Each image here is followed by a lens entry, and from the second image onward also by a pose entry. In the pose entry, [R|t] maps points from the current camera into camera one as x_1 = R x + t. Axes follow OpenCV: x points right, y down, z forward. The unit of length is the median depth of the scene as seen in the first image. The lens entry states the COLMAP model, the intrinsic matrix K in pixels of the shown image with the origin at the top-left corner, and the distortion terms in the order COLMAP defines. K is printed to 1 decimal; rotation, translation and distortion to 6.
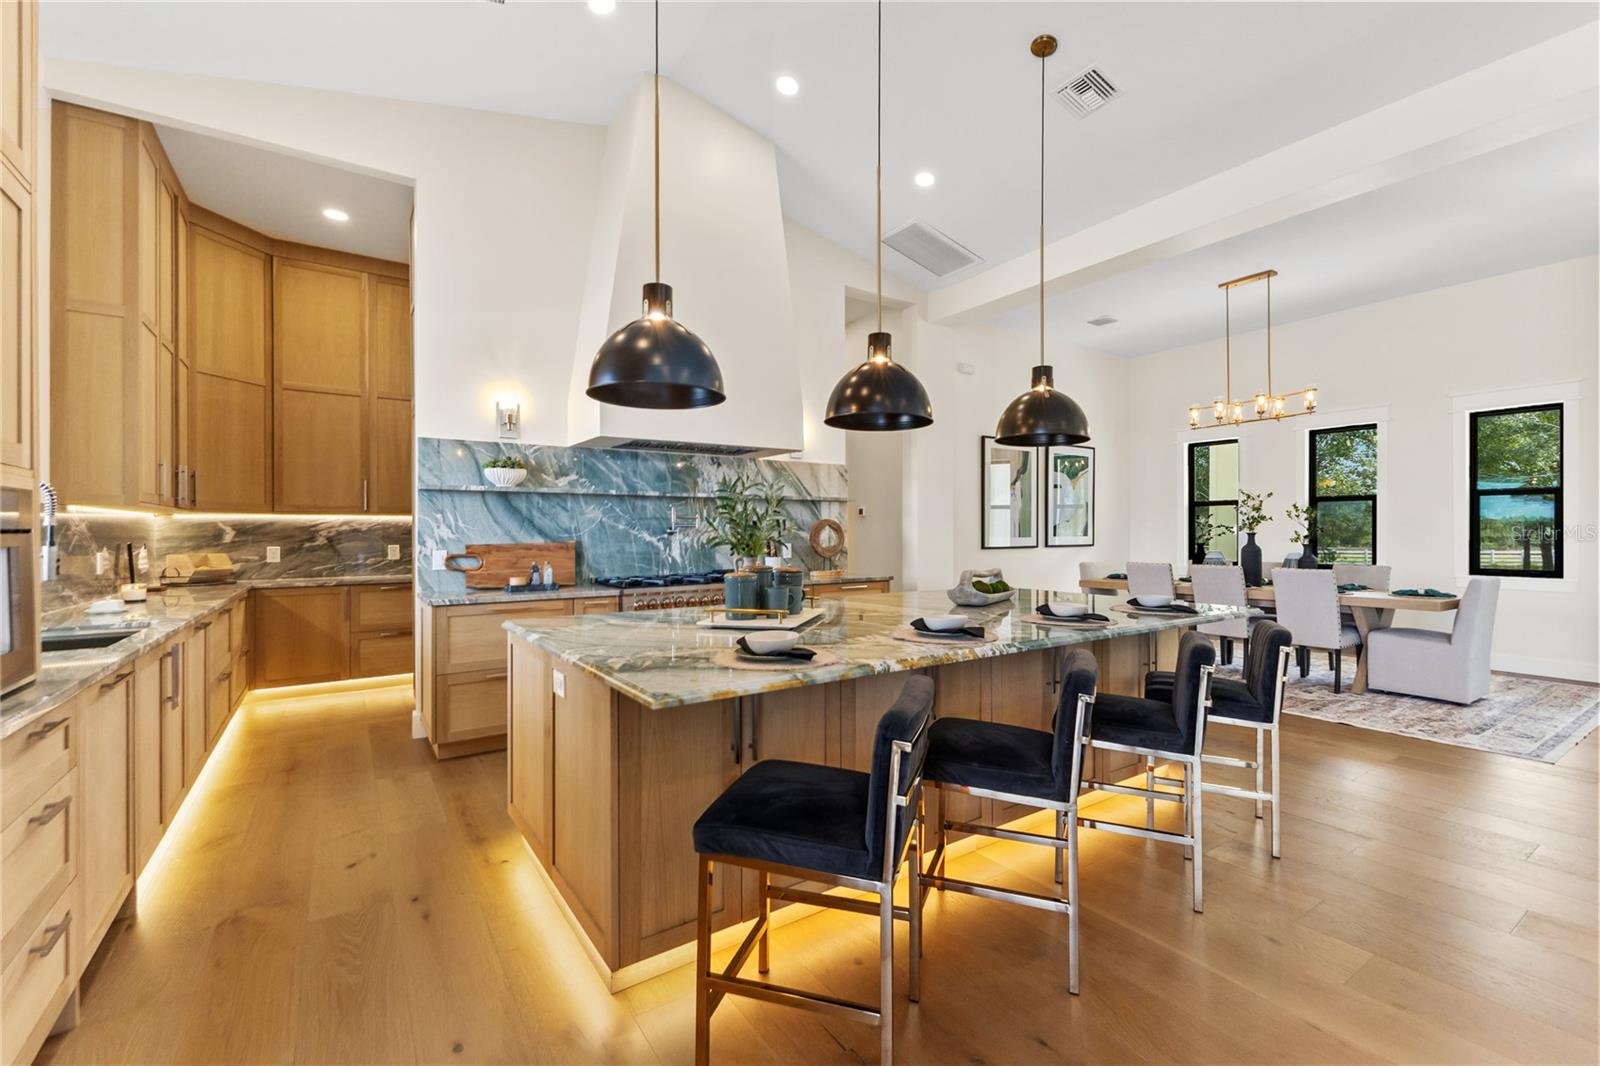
lens RADIAL K [[690.9, 0, 801.6], [0, 690.9, 536.4], [0, 0, 1]] dist [0.013018, -0.002377]
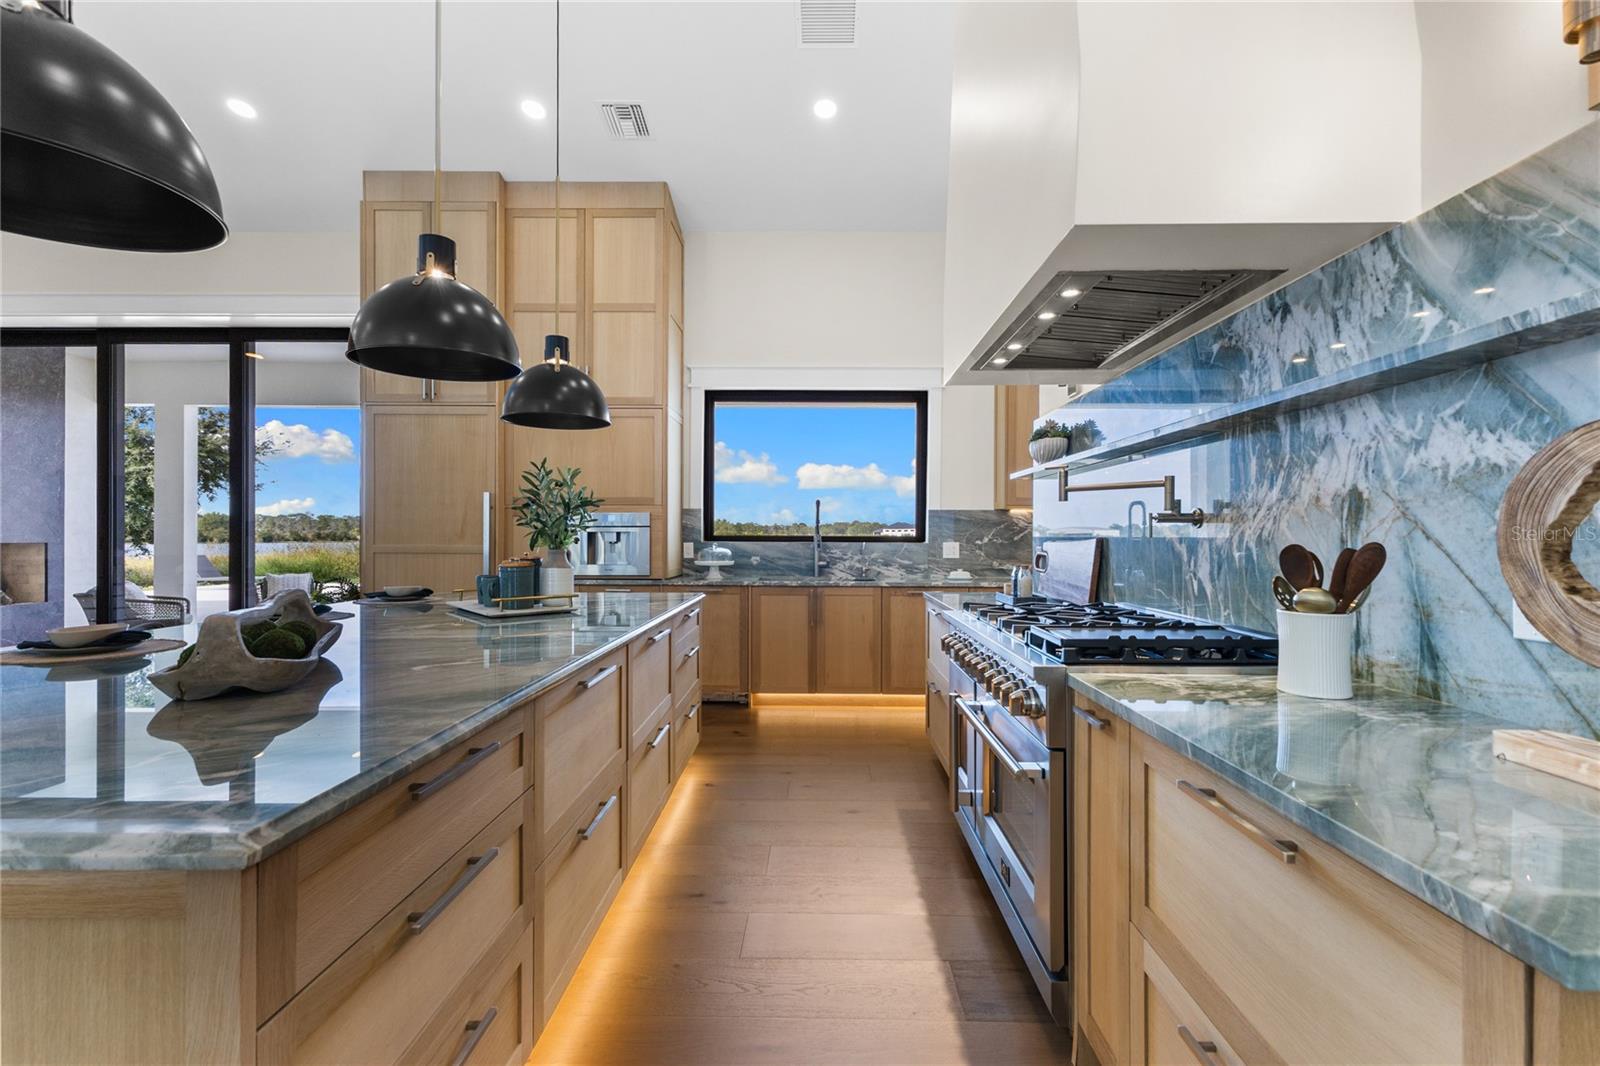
lens RADIAL K [[690.9, 0, 806.7], [0, 690.9, 532.4], [0, 0, 1]] dist [0.013018, -0.002377]
pose [[-0.578139, -0.000654, -0.815938, 0.285726], [-0.004333, 0.999988, 0.002269, 0.001210], [0.815927, 0.004847, -0.578135, 1.032806]]
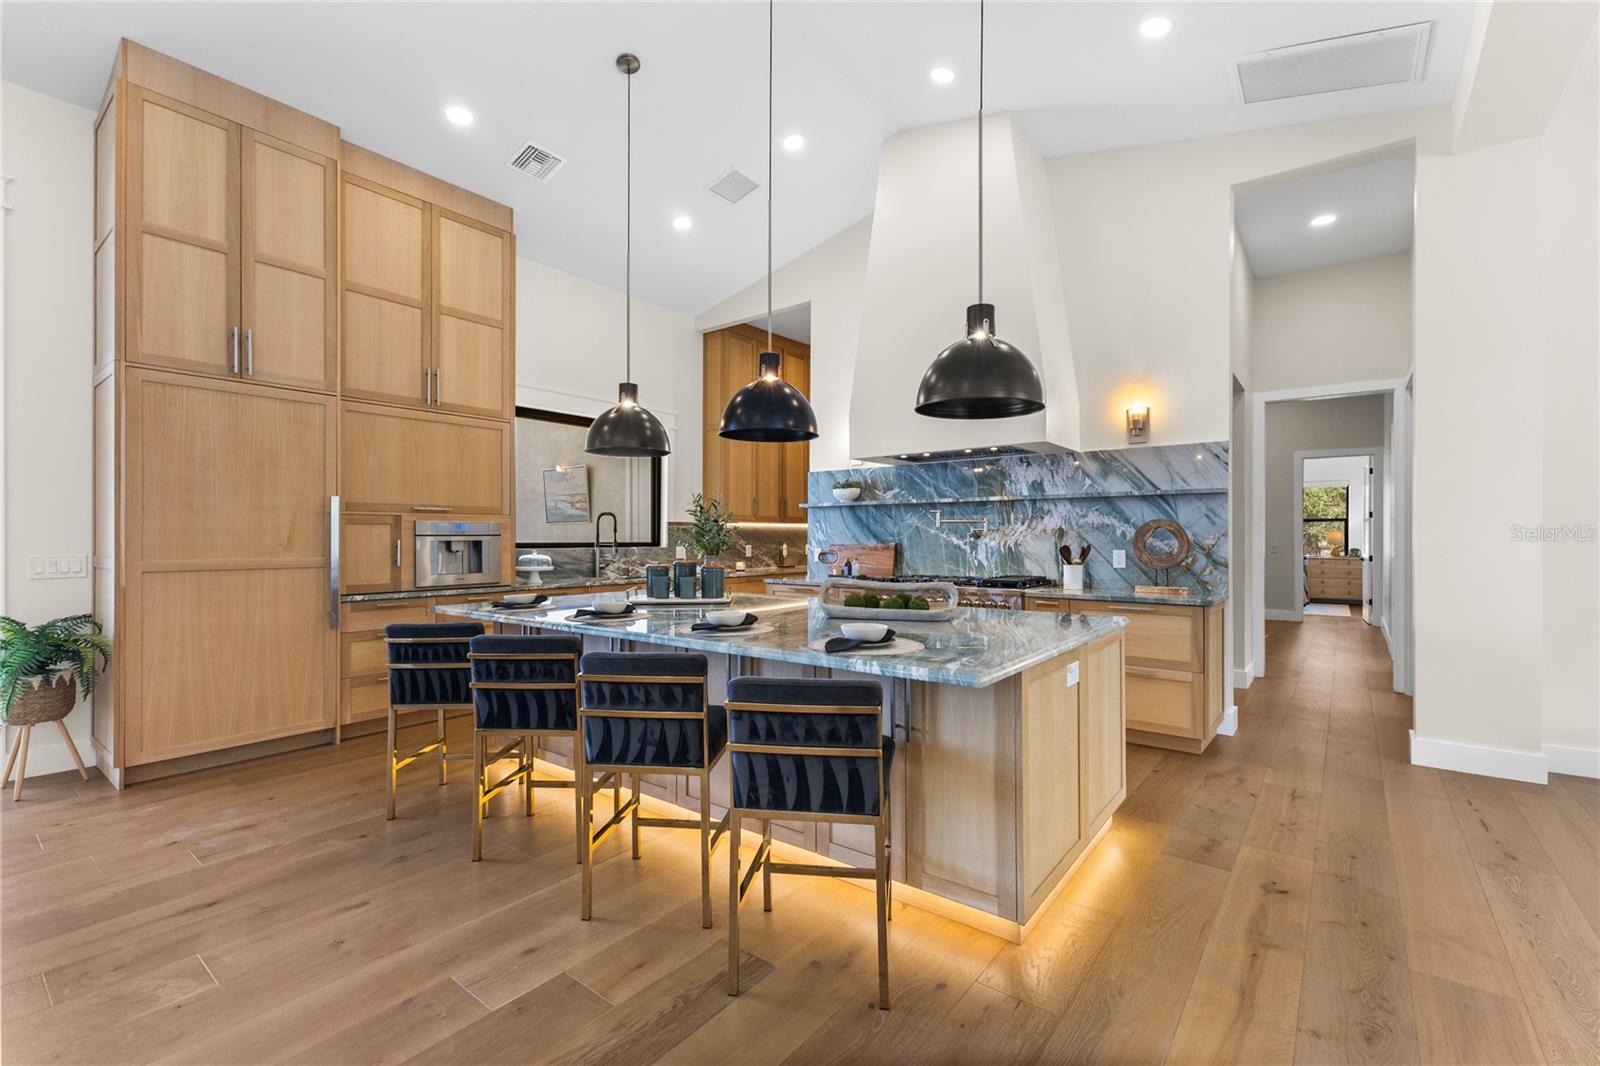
lens RADIAL K [[690.9, 0, 804.0], [0, 690.9, 537.6], [0, 0, 1]] dist [0.013018, -0.002377]
pose [[0.311586, 0.002983, -0.950213, 0.702189], [-0.004339, 0.999989, 0.001716, -0.003778], [0.950208, 0.003588, 0.311595, 0.424764]]
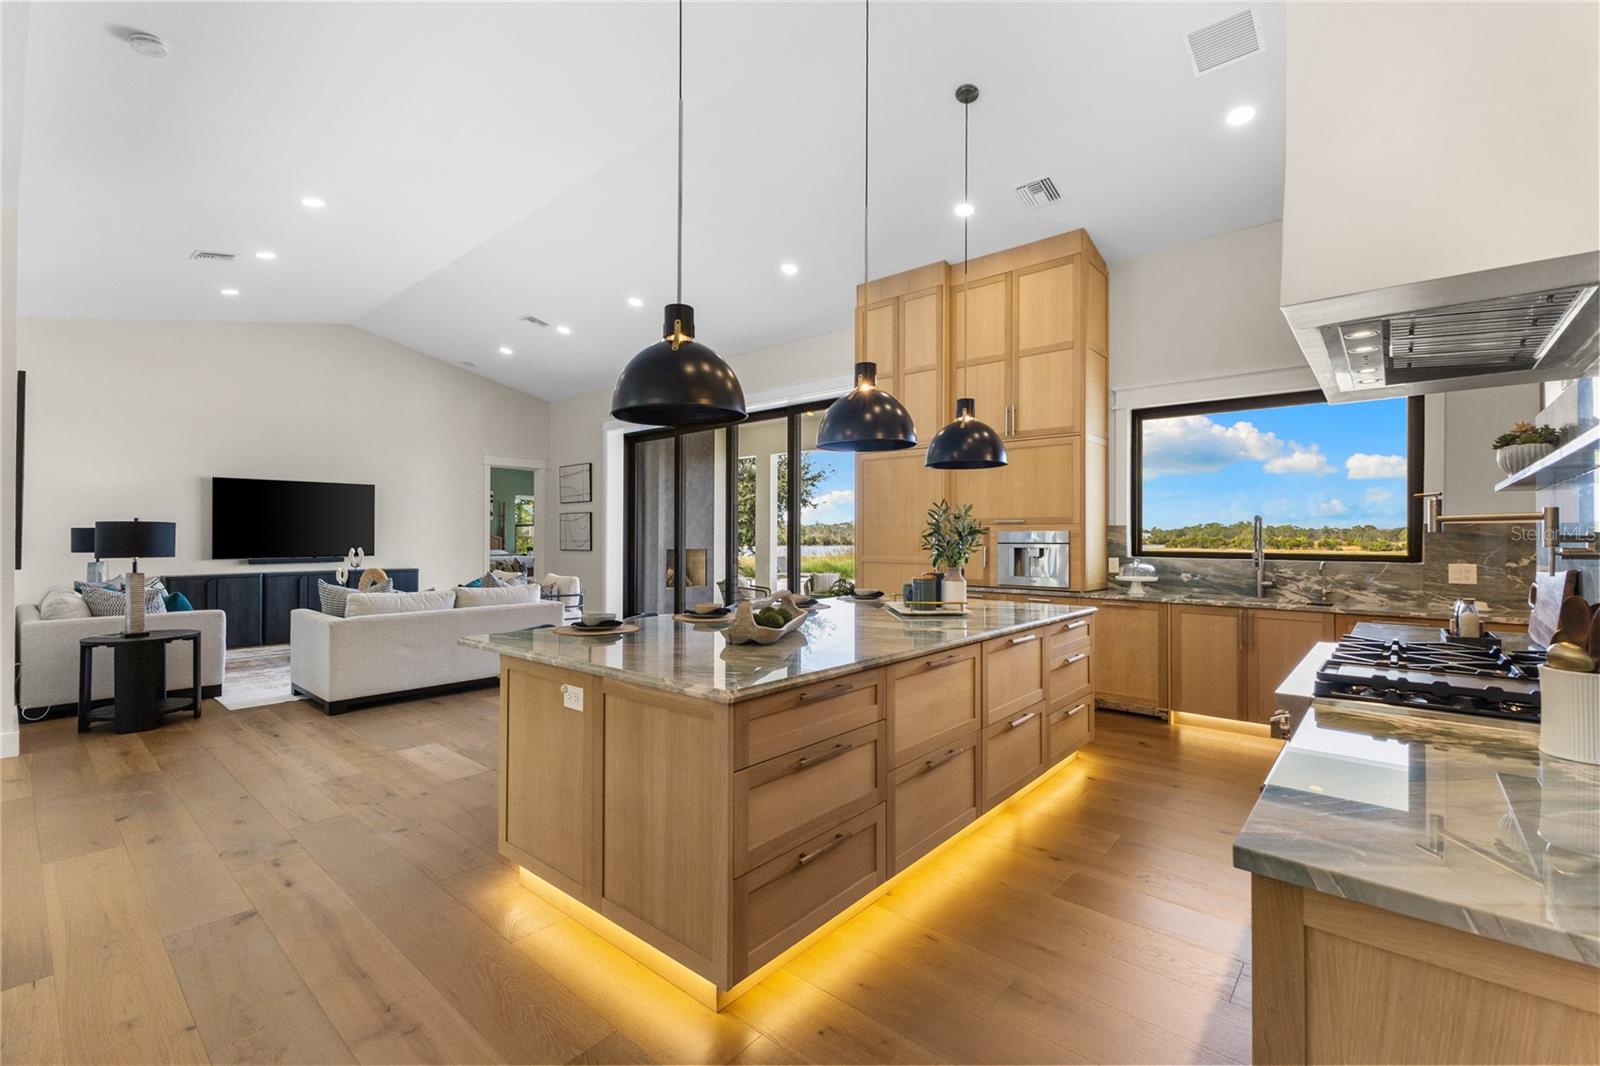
lens RADIAL K [[690.9, 0, 808.1], [0, 690.9, 524.5], [0, 0, 1]] dist [0.013018, -0.002377]
pose [[-0.964496, -0.004406, -0.264060, 0.291261], [-0.000706, 0.999900, -0.014103, -0.017003], [0.264096, -0.013415, -0.964403, 1.207657]]
